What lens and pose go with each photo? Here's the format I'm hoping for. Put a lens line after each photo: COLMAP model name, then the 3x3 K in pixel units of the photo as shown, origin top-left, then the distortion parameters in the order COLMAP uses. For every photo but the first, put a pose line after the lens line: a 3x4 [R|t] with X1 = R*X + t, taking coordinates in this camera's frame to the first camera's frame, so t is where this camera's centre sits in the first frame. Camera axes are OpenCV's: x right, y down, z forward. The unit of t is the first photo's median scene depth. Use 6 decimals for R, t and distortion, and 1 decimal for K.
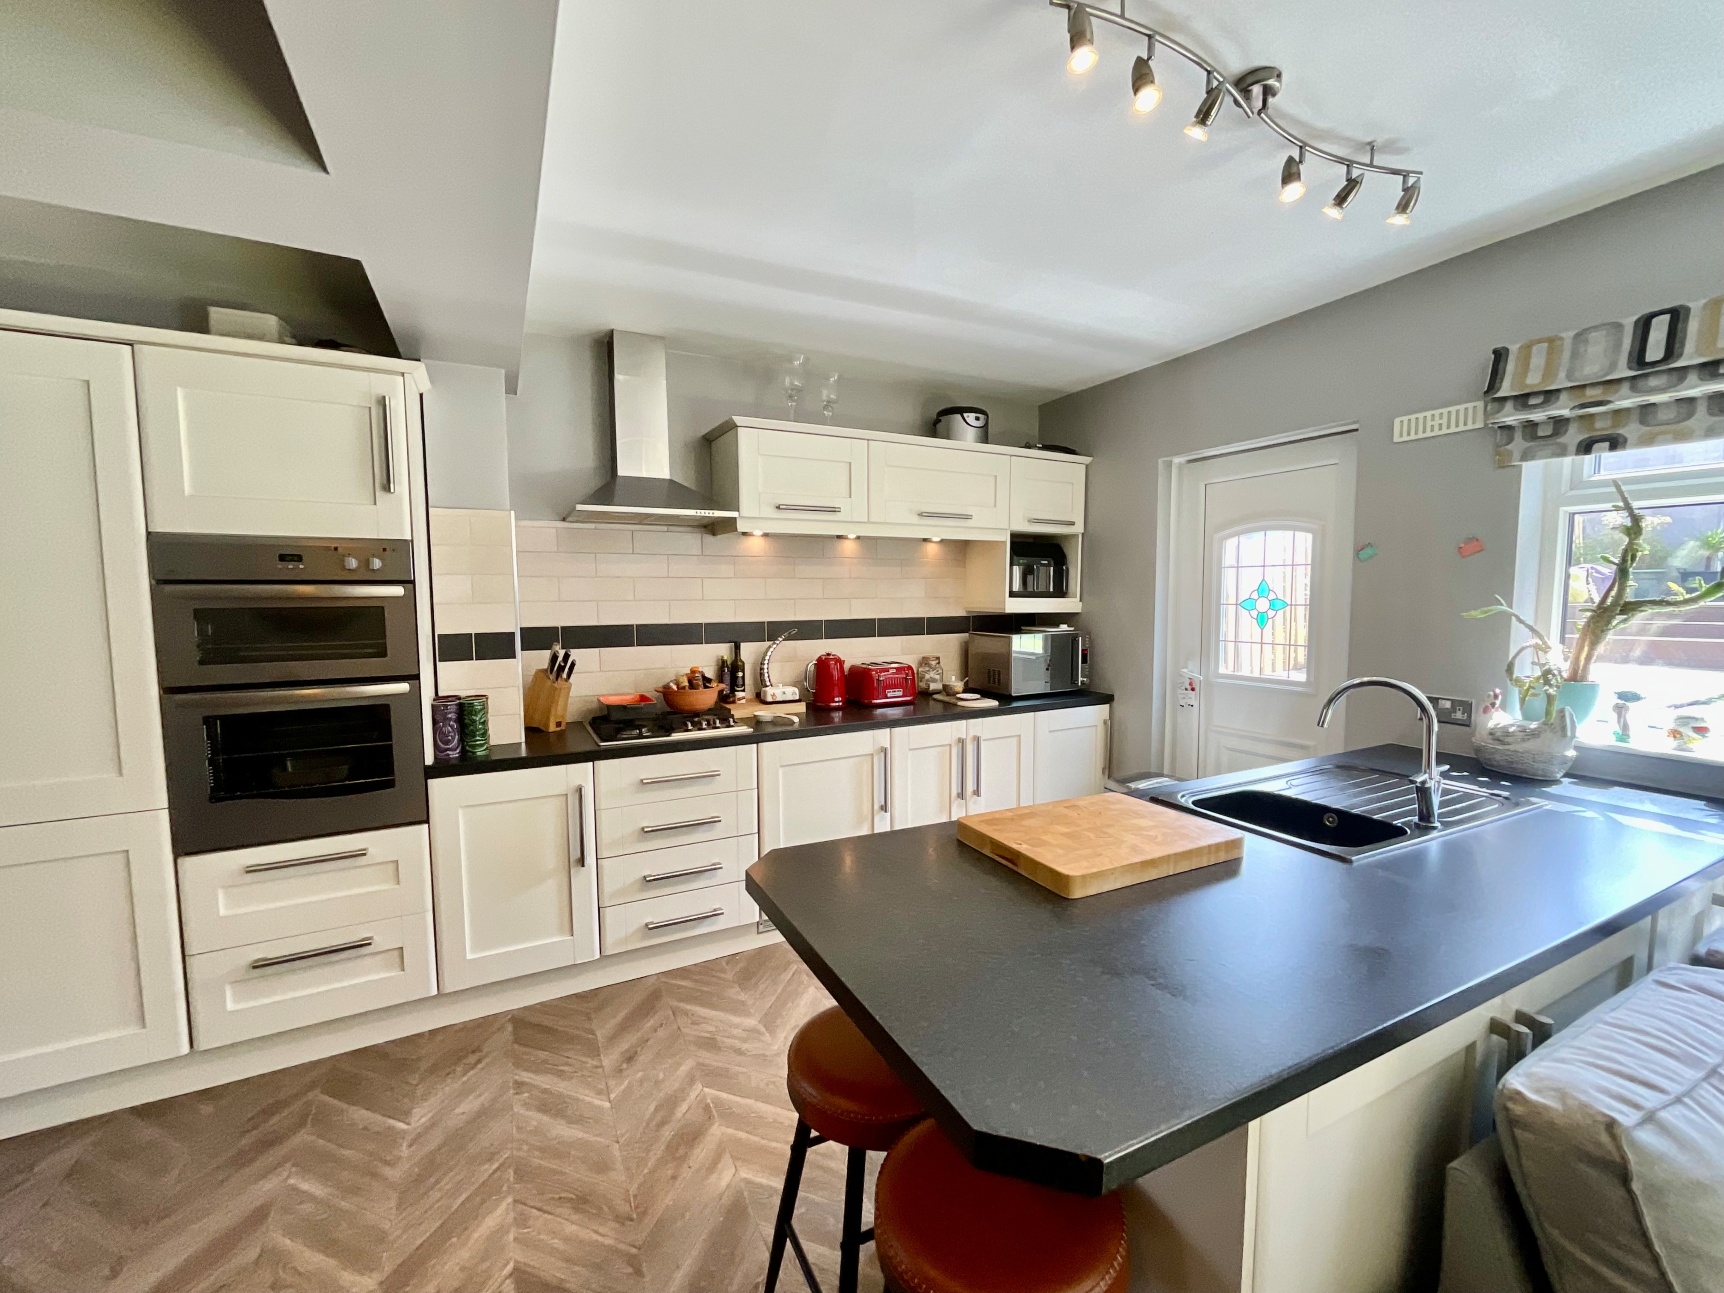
lens RADIAL K [[698.8, 0, 862.8], [0, 698.8, 651.1], [0, 0, 1]] dist [0.000465, -0.000333]
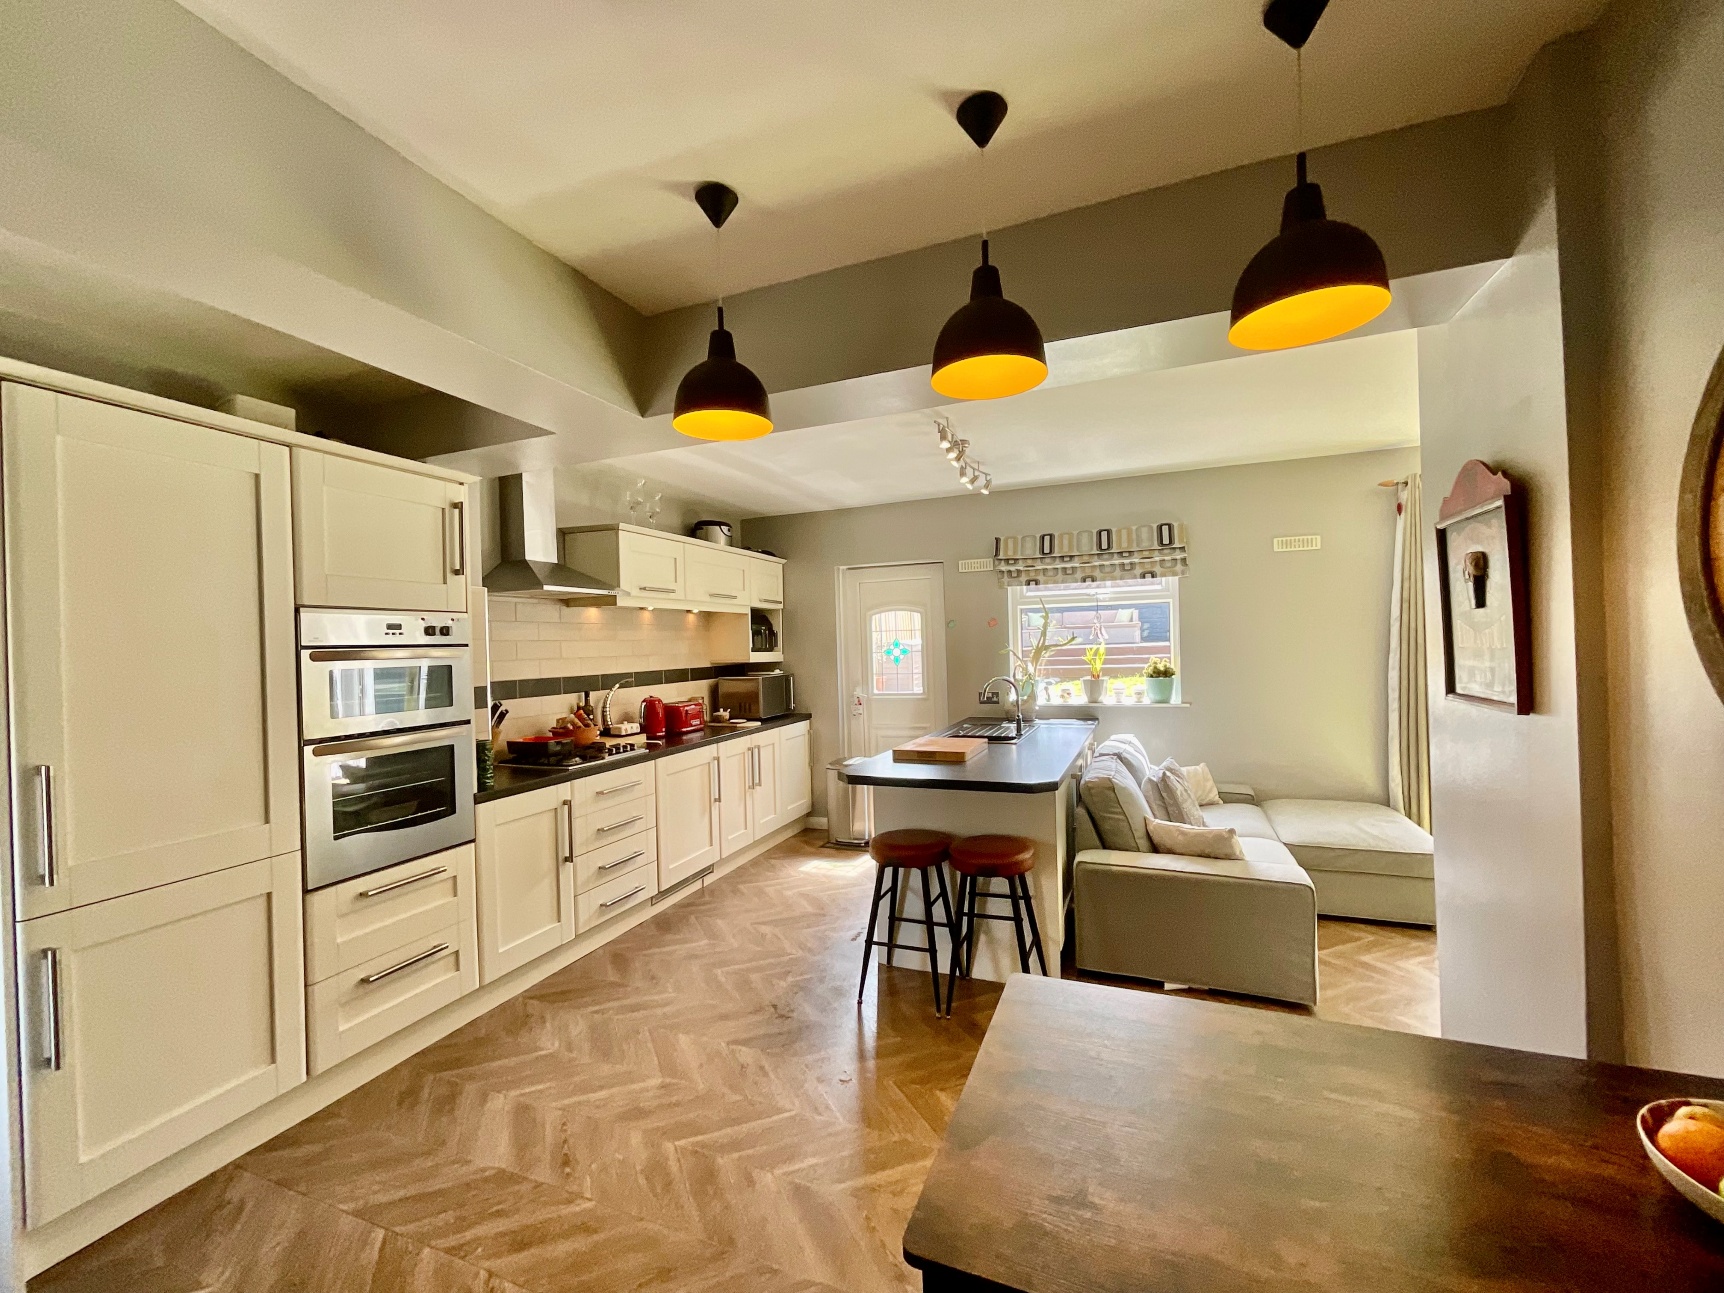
lens RADIAL K [[702.7, 0, 861.3], [0, 702.7, 649.3], [0, 0, 1]] dist [0.009113, 0.000172]
pose [[0.756180, -0.018685, 0.654097, -0.891762], [0.076941, 0.995197, -0.060520, 0.037440], [-0.649825, 0.096091, 0.753986, -0.395072]]
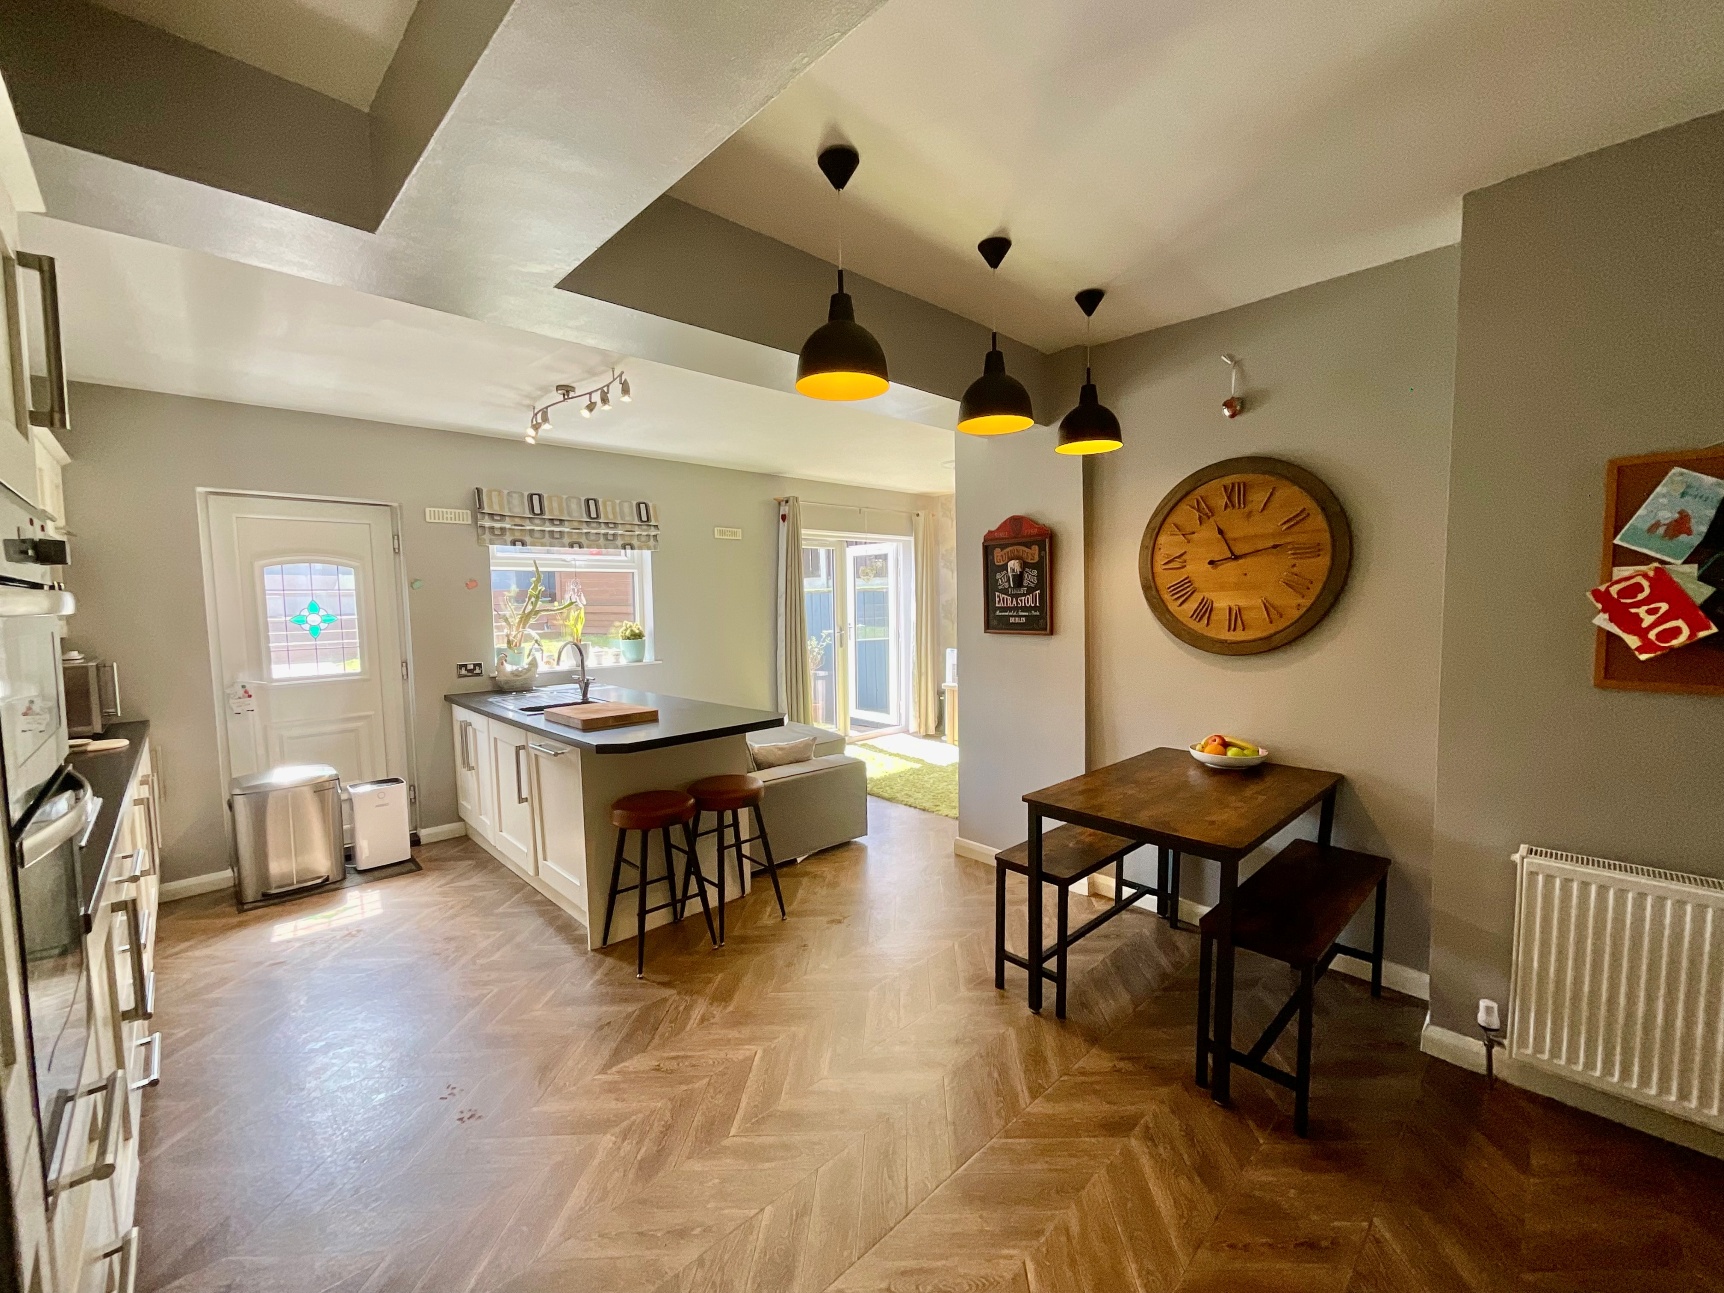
lens RADIAL K [[698.8, 0, 862.8], [0, 698.8, 651.1], [0, 0, 1]] dist [0.000465, -0.000333]
pose [[-0.280985, -0.060315, 0.957815, -1.292964], [0.097999, 0.991003, 0.091154, -0.035104], [-0.954695, 0.119478, -0.272546, 0.507780]]
